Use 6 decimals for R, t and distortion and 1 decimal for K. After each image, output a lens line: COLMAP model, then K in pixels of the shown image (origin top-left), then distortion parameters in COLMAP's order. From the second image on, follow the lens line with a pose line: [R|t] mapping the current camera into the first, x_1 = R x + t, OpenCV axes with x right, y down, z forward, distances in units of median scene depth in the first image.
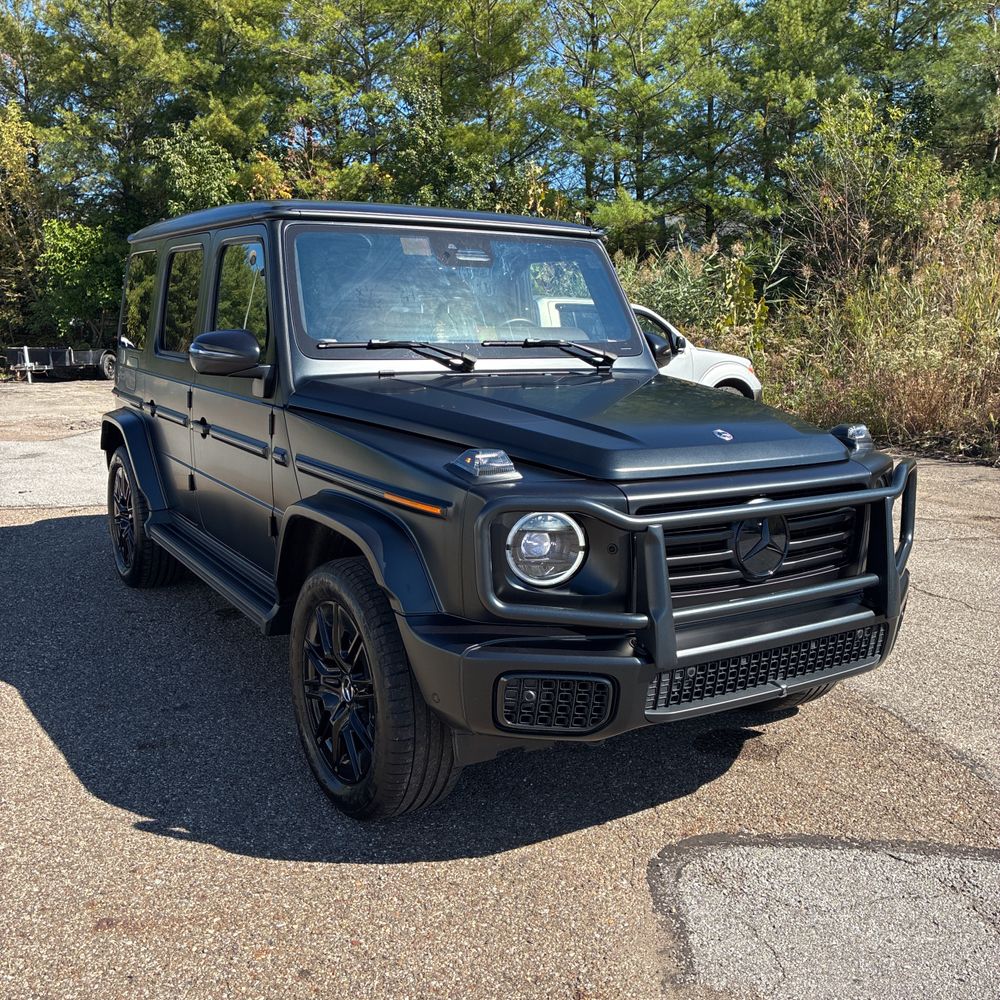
lens RADIAL K [[1018.9, 0, 488.6], [0, 1018.9, 499.4], [0, 0, 1]] dist [0.020820, 0.005491]
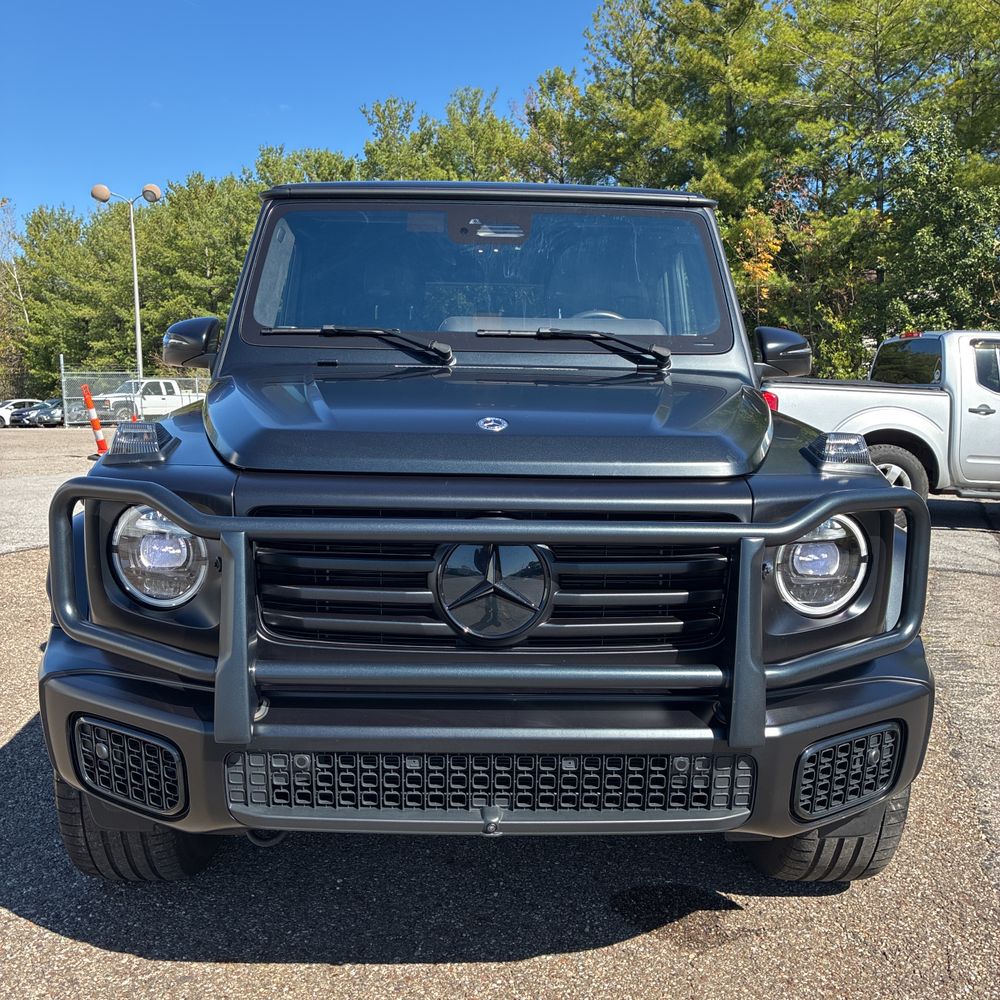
lens RADIAL K [[1012.0, 0, 500.8], [0, 1012.0, 497.6], [0, 0, 1]] dist [0.038108, -0.025060]
pose [[0.862174, 0.063427, -0.502626, 0.080631], [-0.097110, 0.994425, -0.041090, 0.001679], [0.497217, 0.084237, 0.863527, 0.061072]]
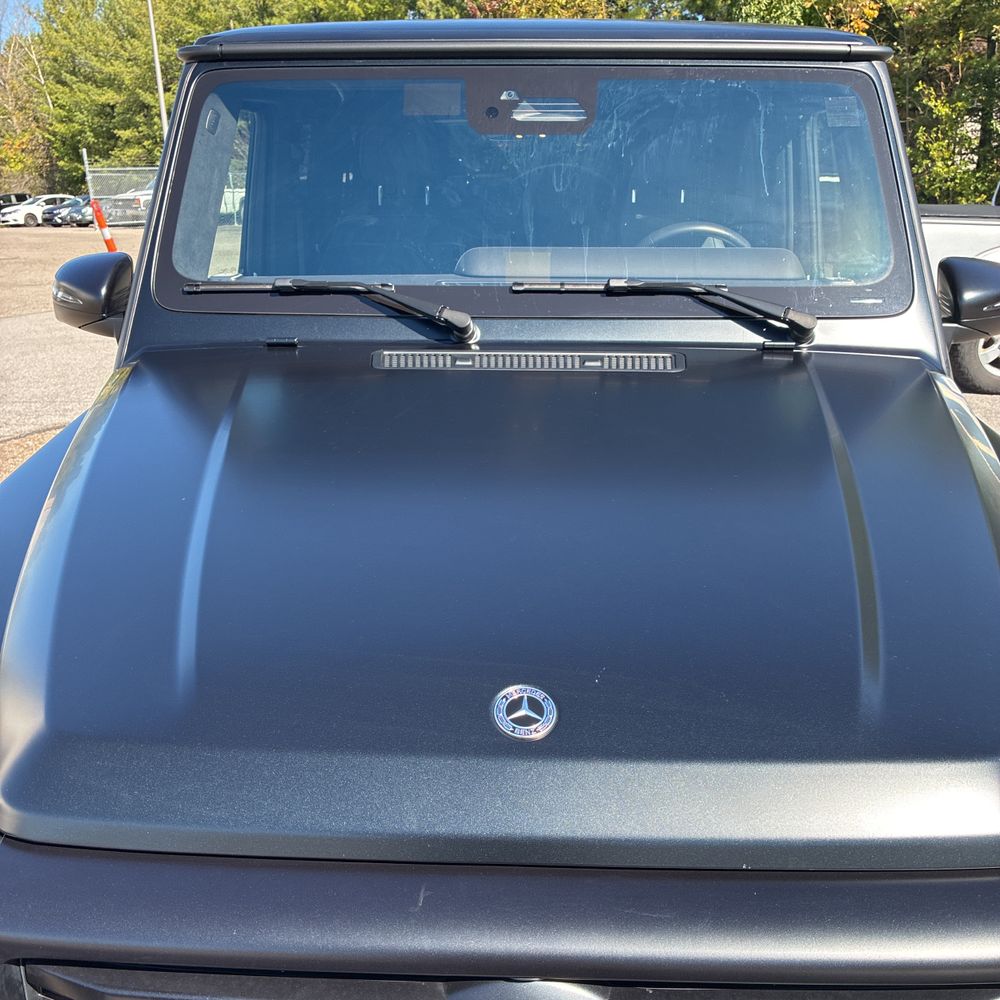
lens RADIAL K [[1019.6, 0, 504.5], [0, 1019.6, 502.2], [0, 0, 1]] dist [0.016167, 0.000771]
pose [[0.837996, 0.167834, -0.519224, 0.053670], [-0.090573, 0.981107, 0.170954, -0.025408], [0.538107, -0.096231, 0.837365, 0.103463]]
